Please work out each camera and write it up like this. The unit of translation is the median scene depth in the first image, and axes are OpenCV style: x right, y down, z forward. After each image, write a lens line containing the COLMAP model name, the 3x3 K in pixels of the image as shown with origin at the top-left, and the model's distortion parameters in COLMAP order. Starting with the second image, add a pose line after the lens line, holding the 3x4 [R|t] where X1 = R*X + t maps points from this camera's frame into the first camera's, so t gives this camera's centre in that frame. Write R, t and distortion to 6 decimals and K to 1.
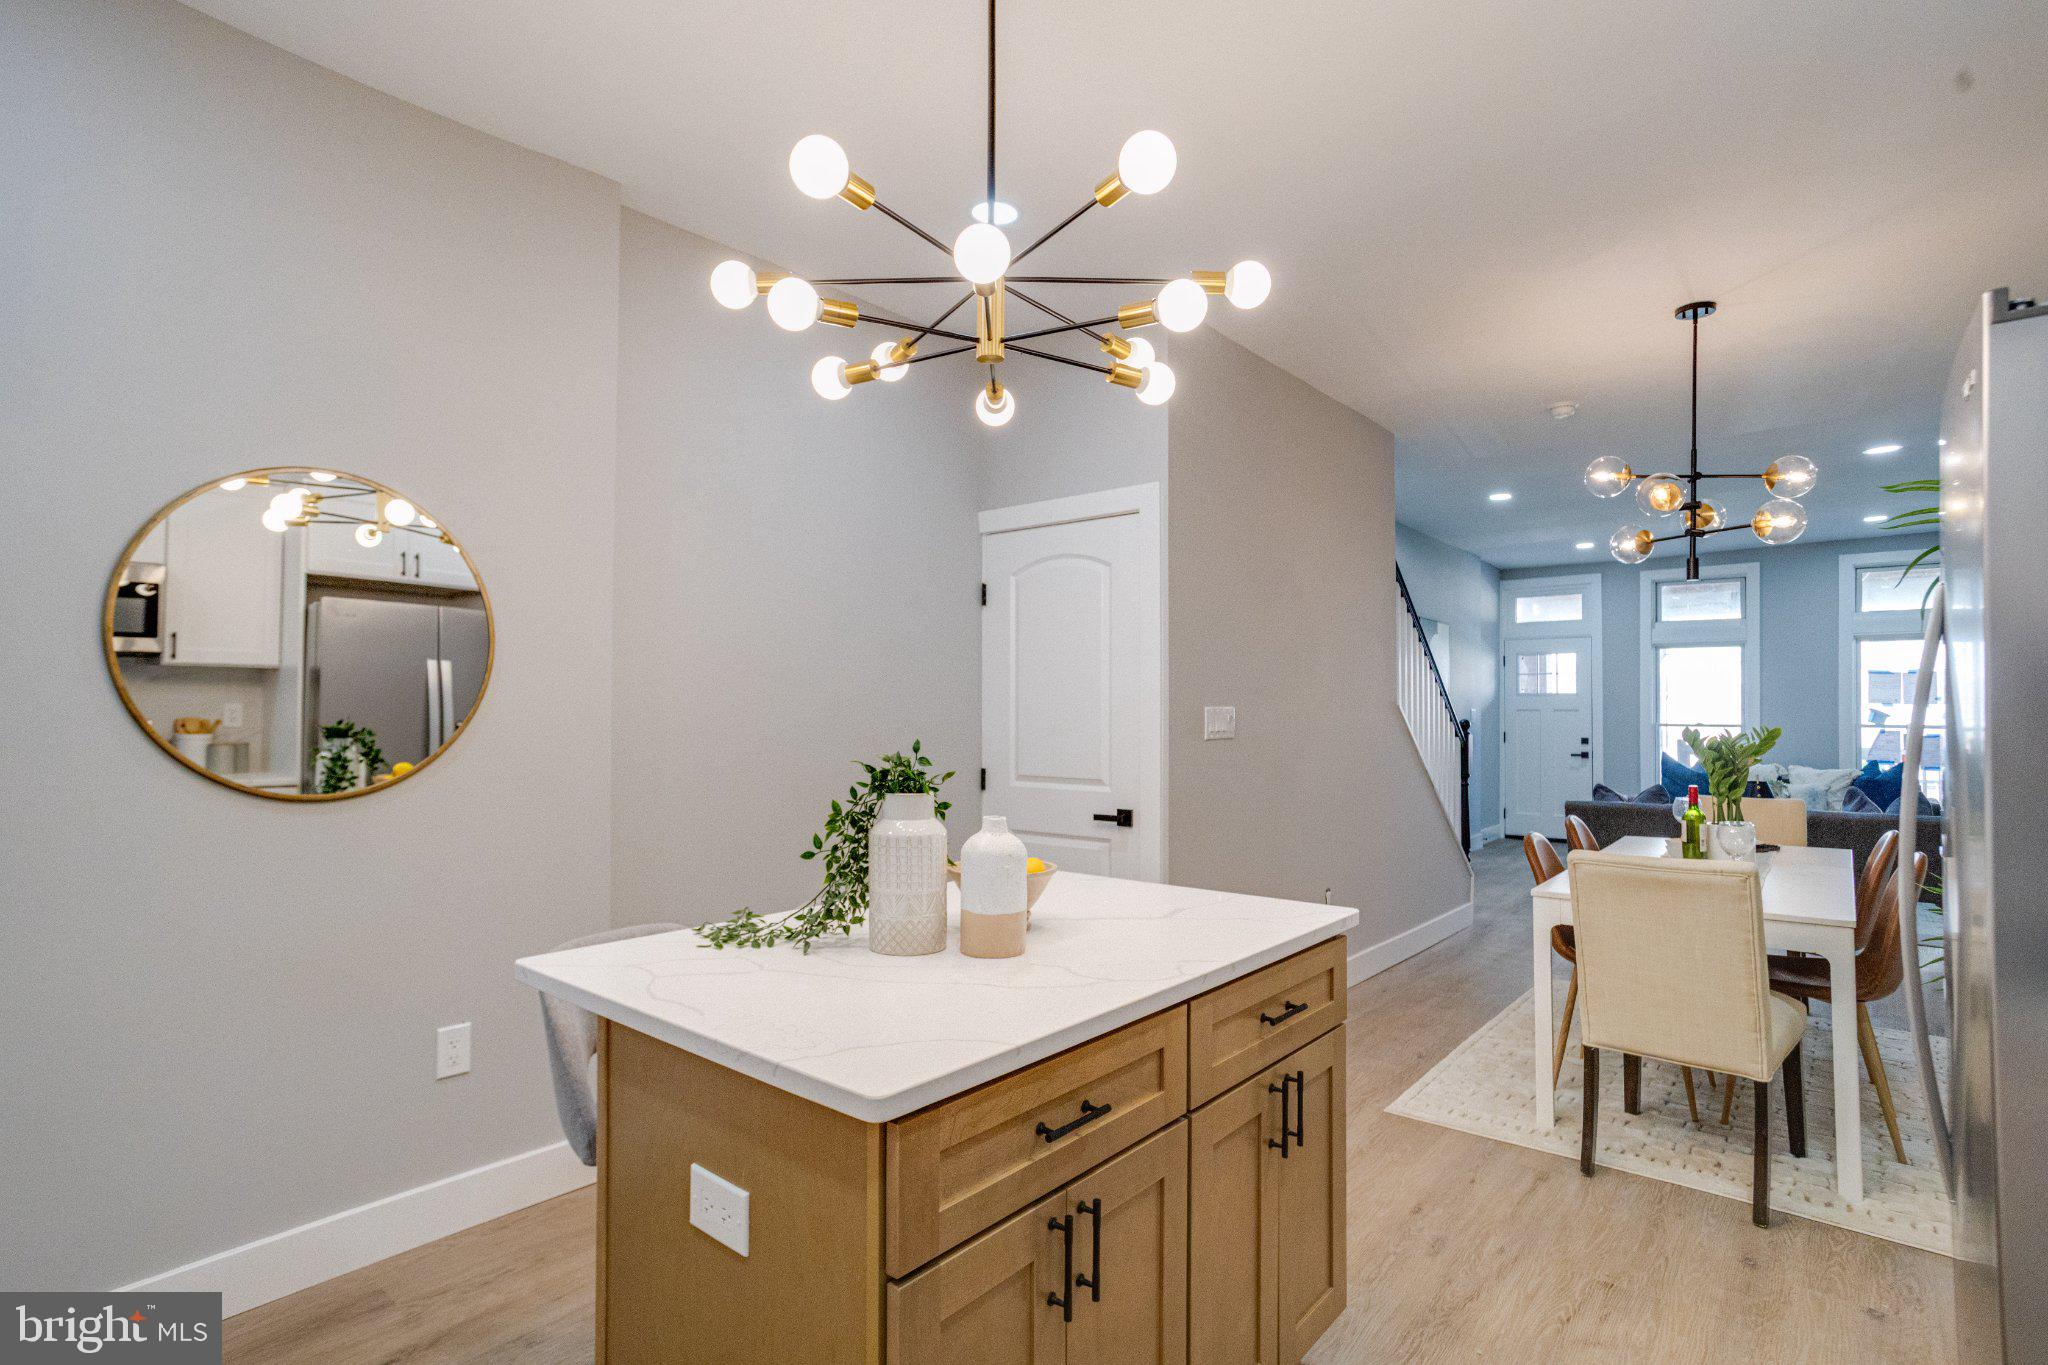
lens RADIAL K [[1011.0, 0, 1012.6], [0, 1011.0, 691.9], [0, 0, 1]] dist [-0.048183, 0.036238]
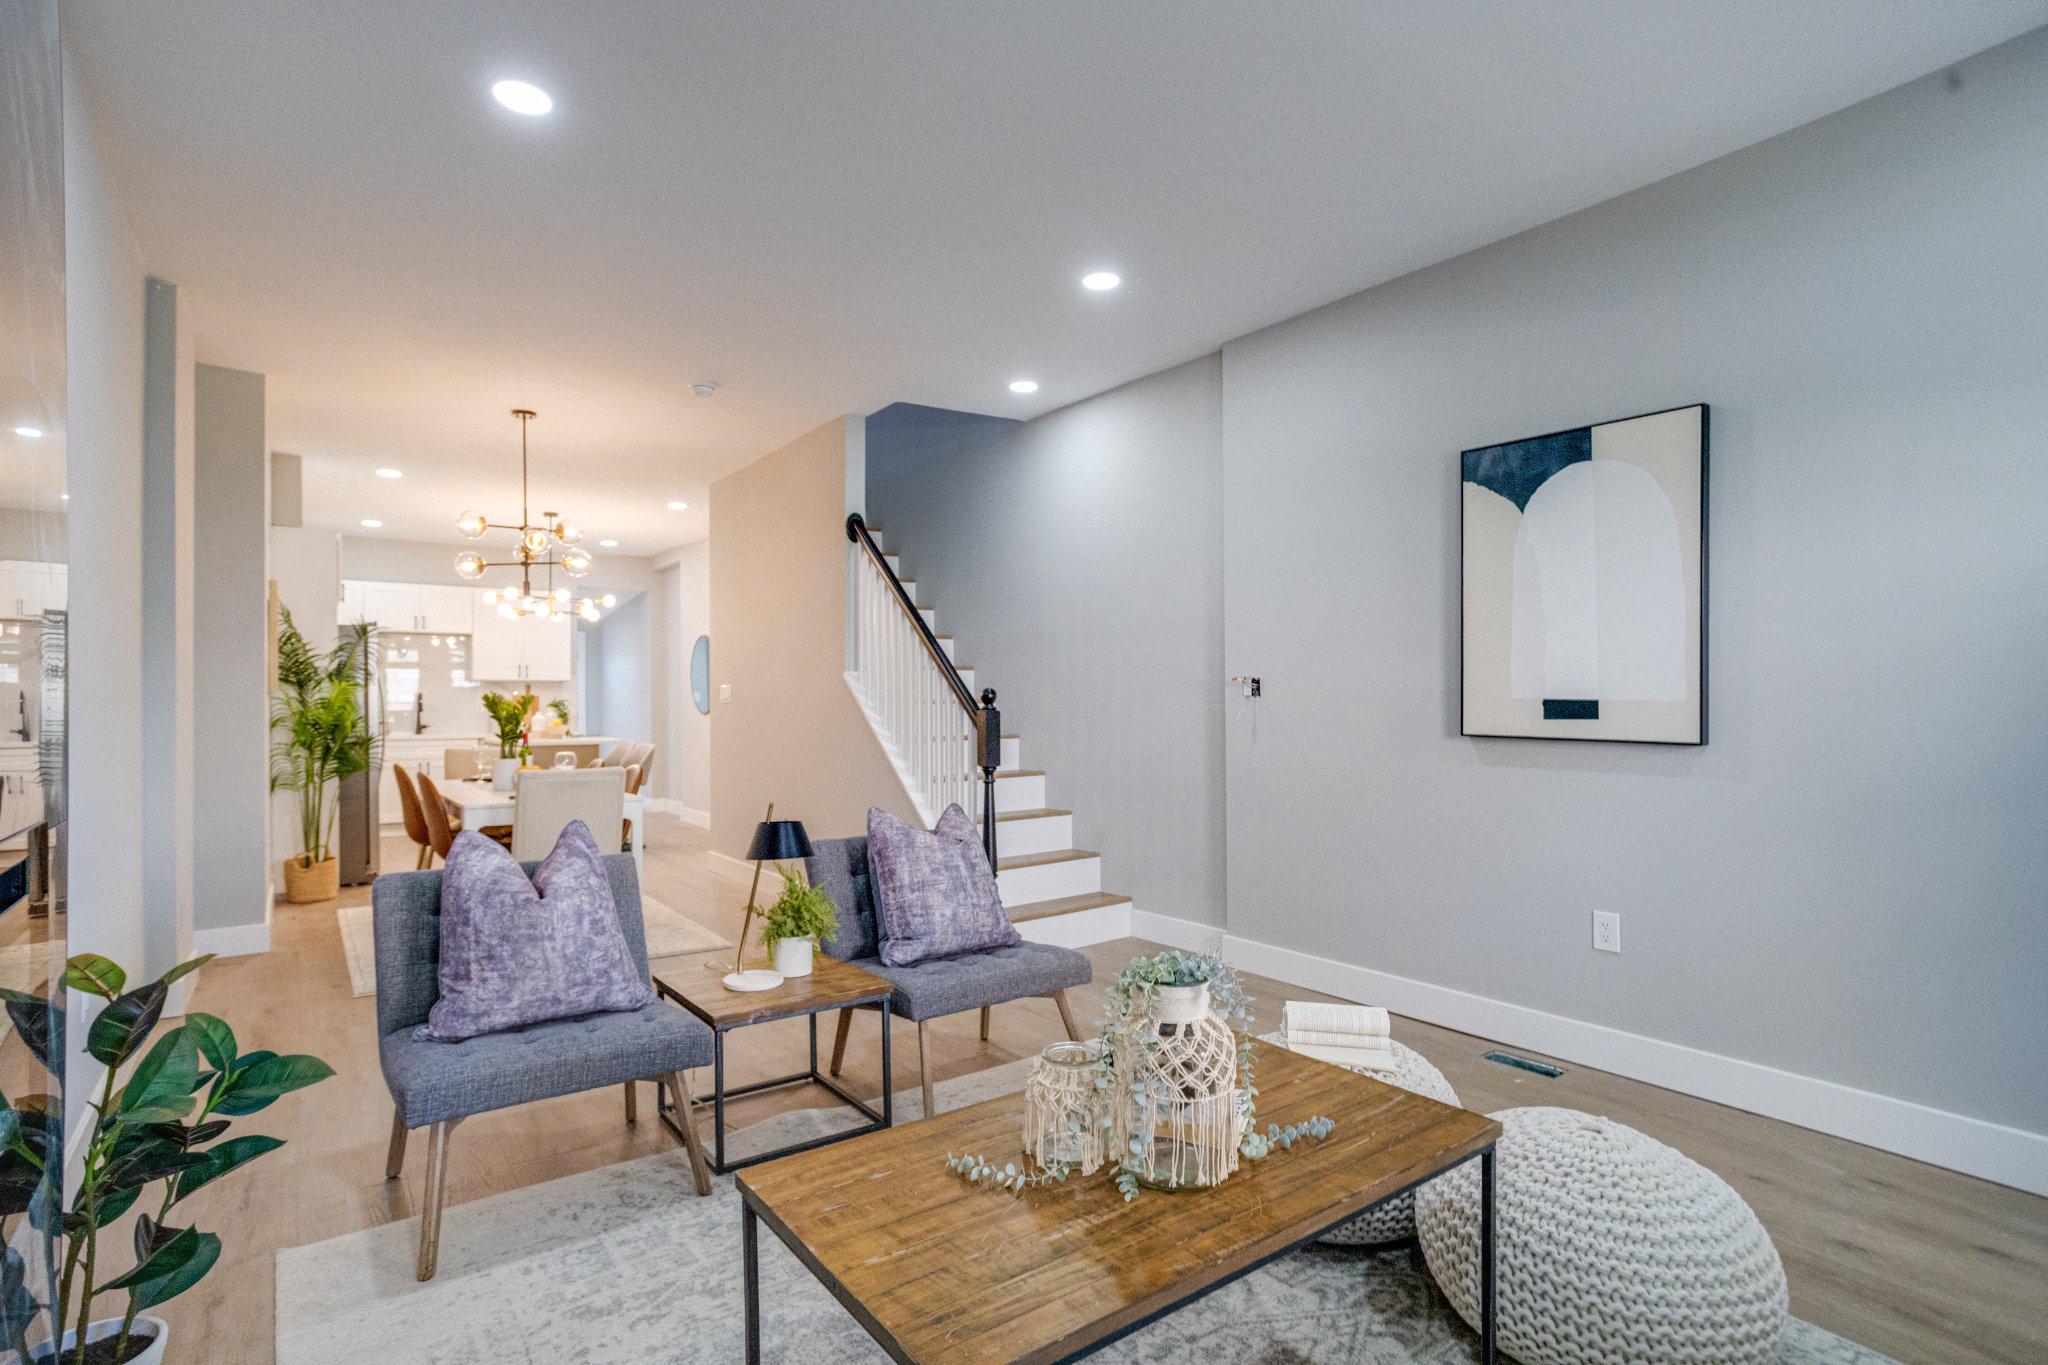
lens RADIAL K [[1012.6, 0, 1013.6], [0, 1012.6, 696.9], [0, 0, 1]] dist [-0.026424, 0.011943]
pose [[-0.237015, -0.006391, -0.971485, 0.844992], [0.022573, 0.999672, -0.012084, 0.031448], [0.971244, -0.024794, -0.236793, 0.881854]]
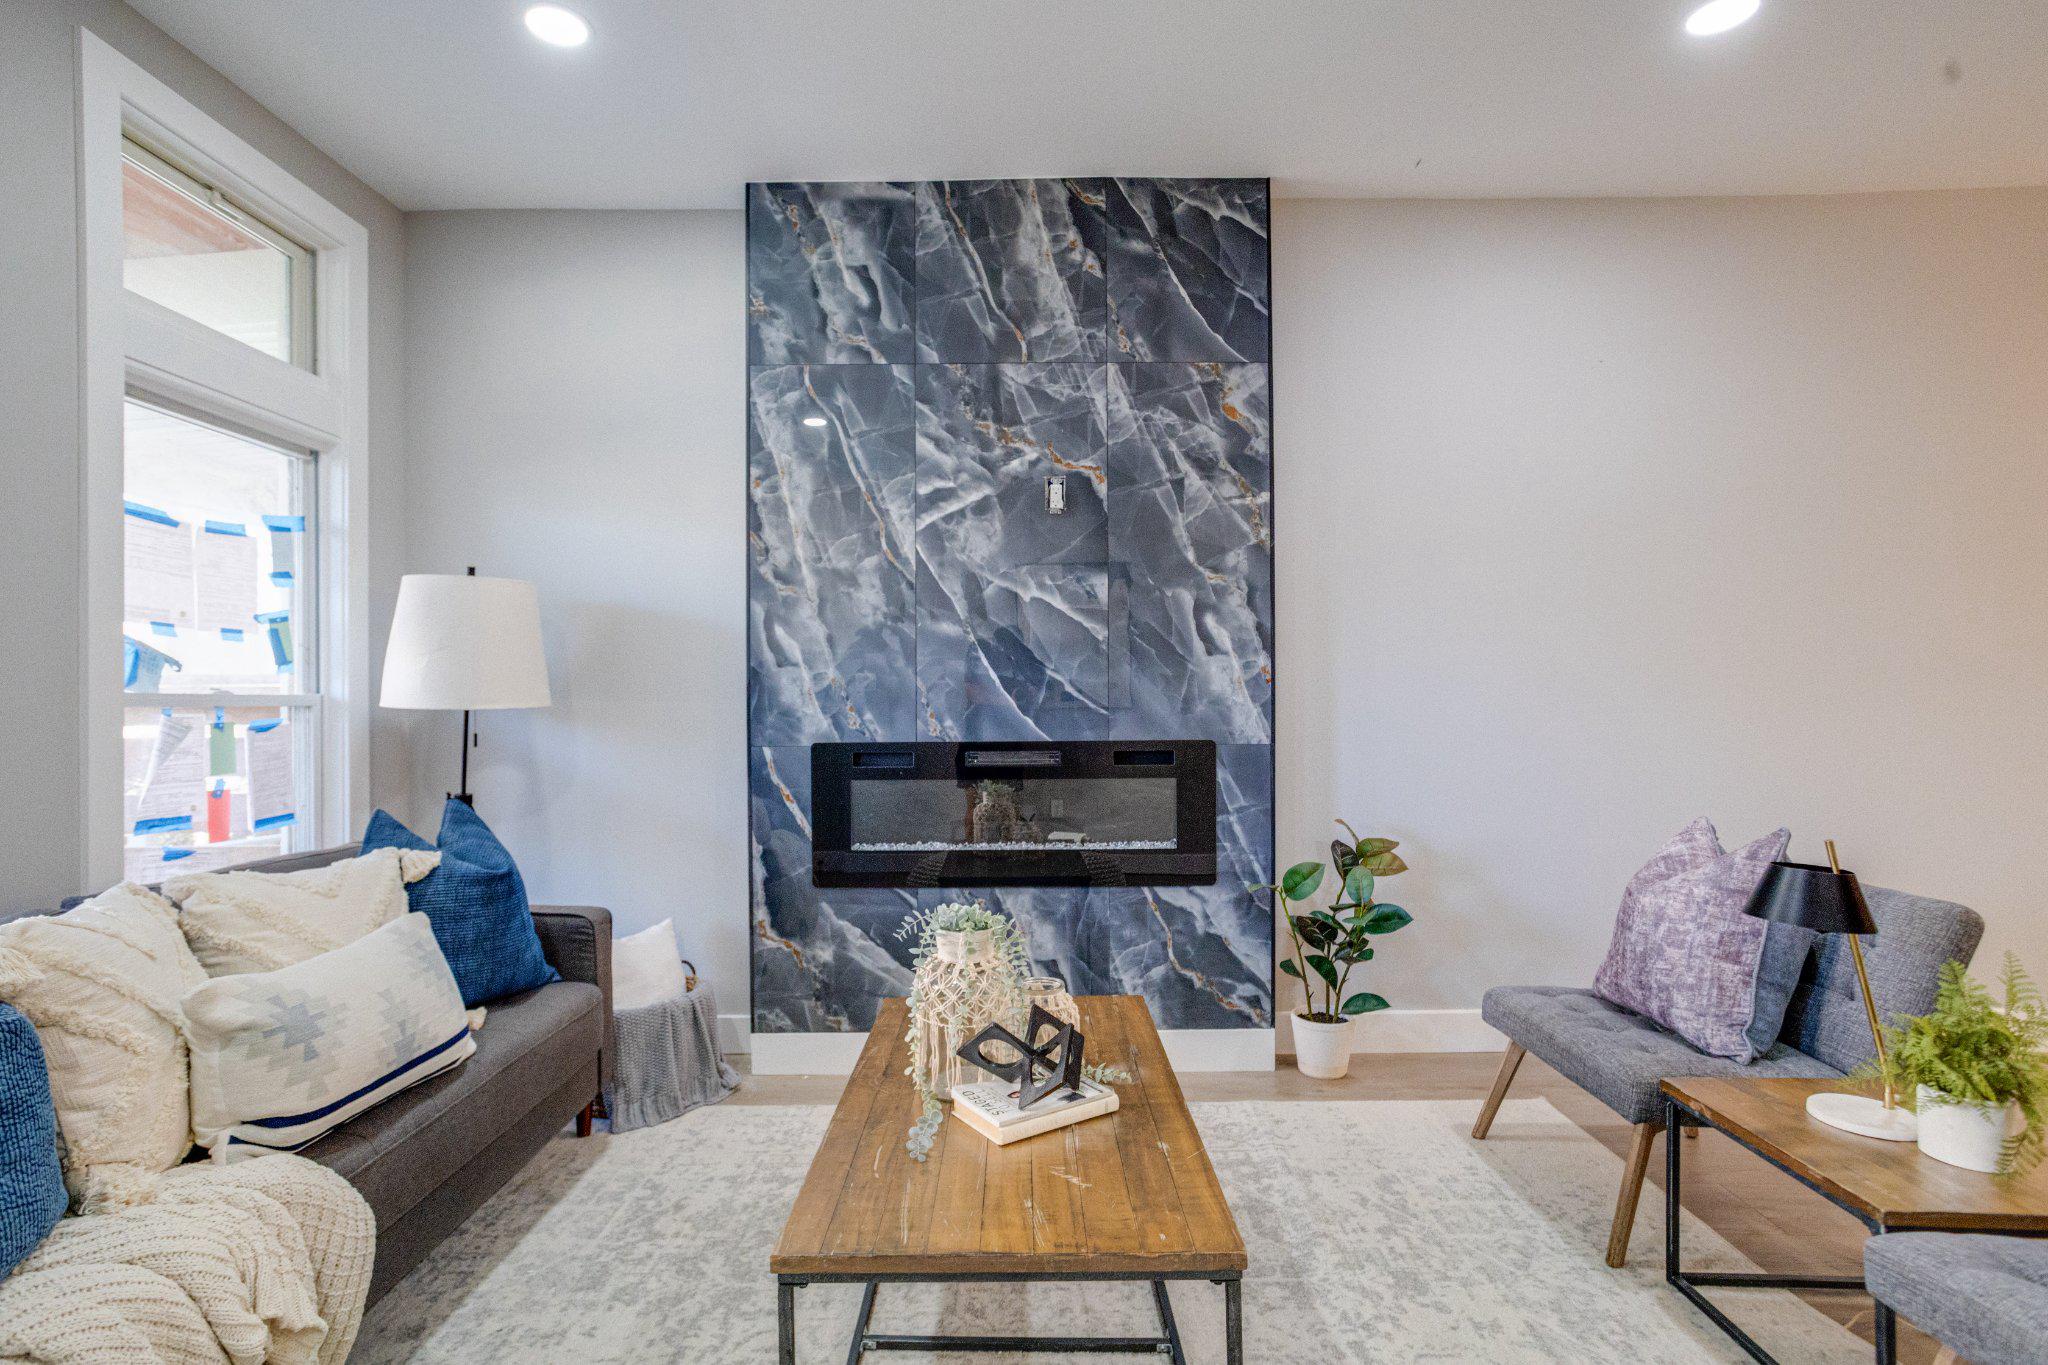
lens RADIAL K [[1016.1, 0, 1004.8], [0, 1016.1, 705.0], [0, 0, 1]] dist [-0.051219, 0.036734]
pose [[-0.633442, -0.004117, 0.773779, 0.490335], [-0.010143, 0.999944, -0.002983, 0.034172], [-0.773724, -0.009738, -0.633448, 0.995501]]
